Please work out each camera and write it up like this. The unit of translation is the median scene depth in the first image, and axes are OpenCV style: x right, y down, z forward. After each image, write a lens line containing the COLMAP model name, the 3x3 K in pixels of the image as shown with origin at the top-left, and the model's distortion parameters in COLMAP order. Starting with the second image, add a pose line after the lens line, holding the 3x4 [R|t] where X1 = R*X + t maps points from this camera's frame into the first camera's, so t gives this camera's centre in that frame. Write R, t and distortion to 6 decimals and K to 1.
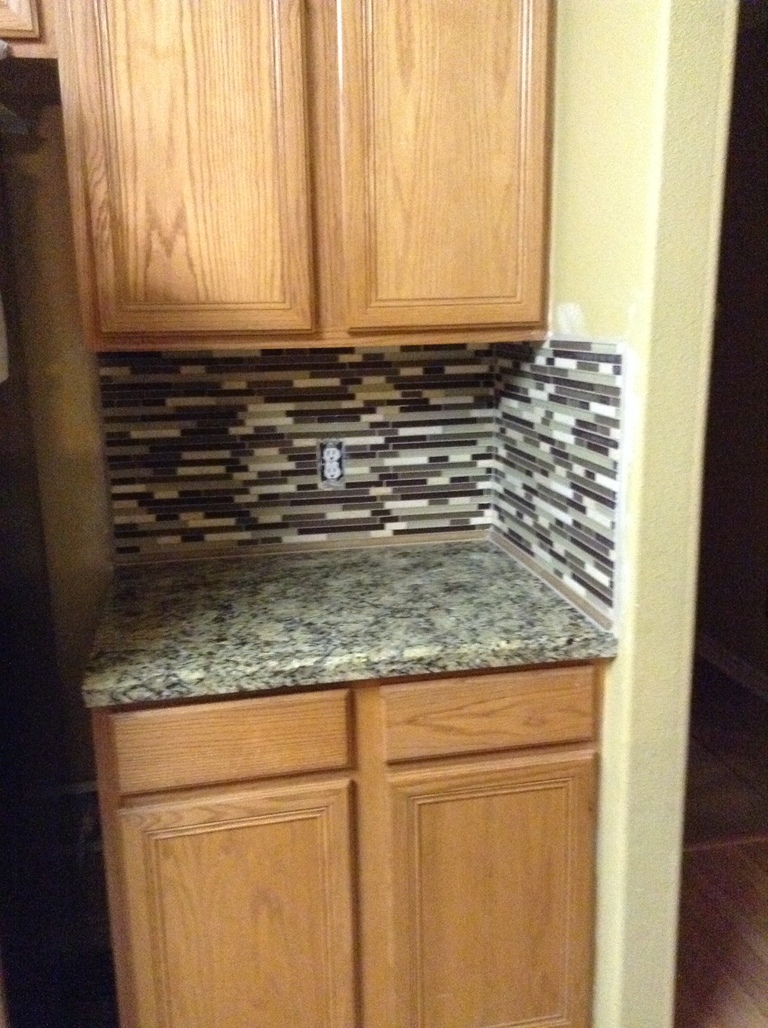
lens RADIAL K [[926.0, 0, 384.0], [0, 926.0, 514.0], [0, 0, 1]] dist [0.129744, -0.333622]
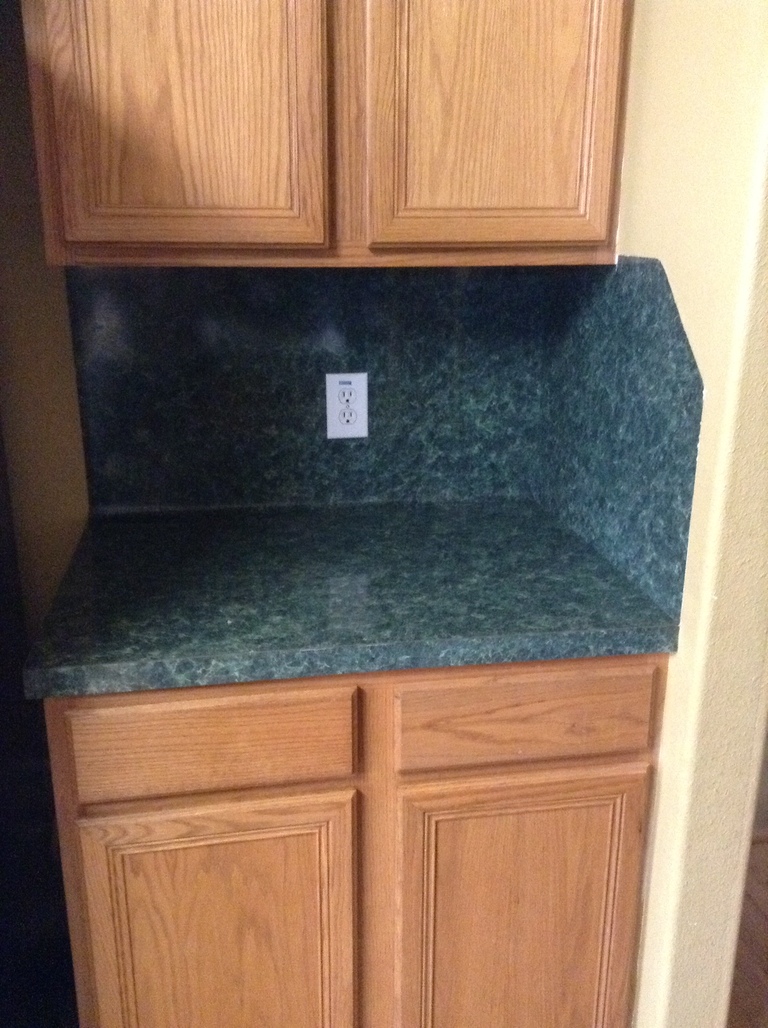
lens RADIAL K [[926.0, 0, 384.0], [0, 926.0, 514.0], [0, 0, 1]] dist [0.129744, -0.333622]
pose [[0.999060, 0.031692, -0.029583, 0.005845], [-0.029619, 0.997241, 0.068066, -0.020145], [0.031659, -0.067125, 0.997242, 0.176067]]
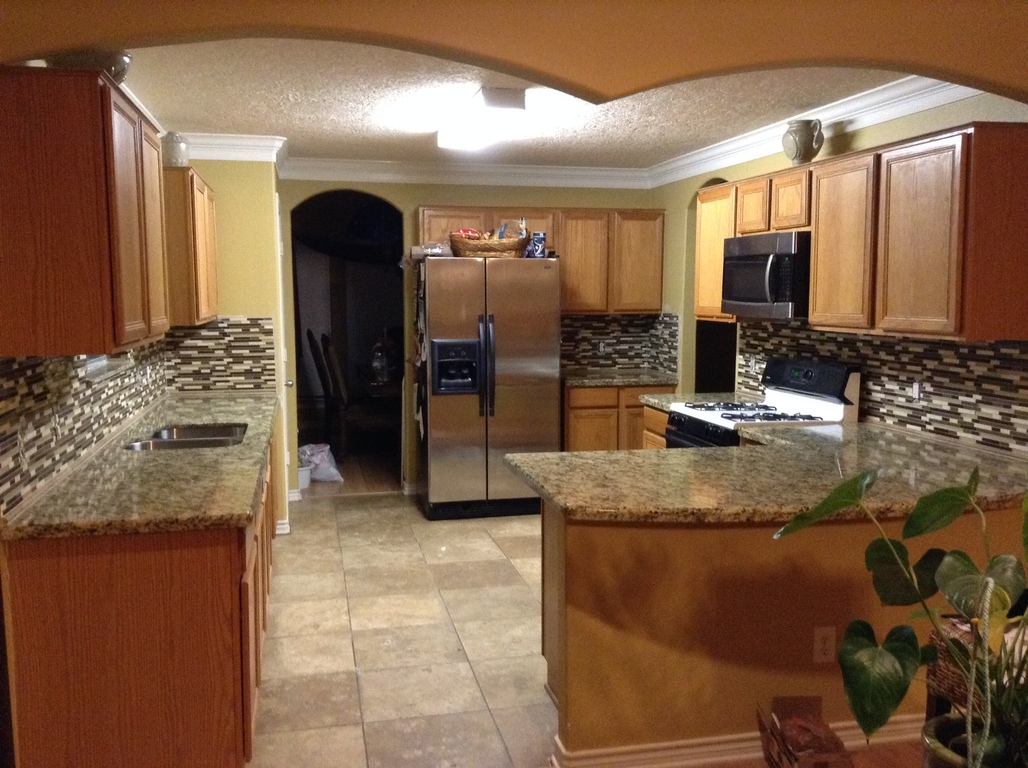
lens RADIAL K [[926.0, 0, 514.0], [0, 926.0, 384.0], [0, 0, 1]] dist [0.129744, -0.333622]
pose [[0.999787, 0.016672, 0.012168, -0.561540], [-0.014935, 0.991263, -0.131055, 0.719886], [-0.014247, 0.130846, 0.991300, -3.240014]]
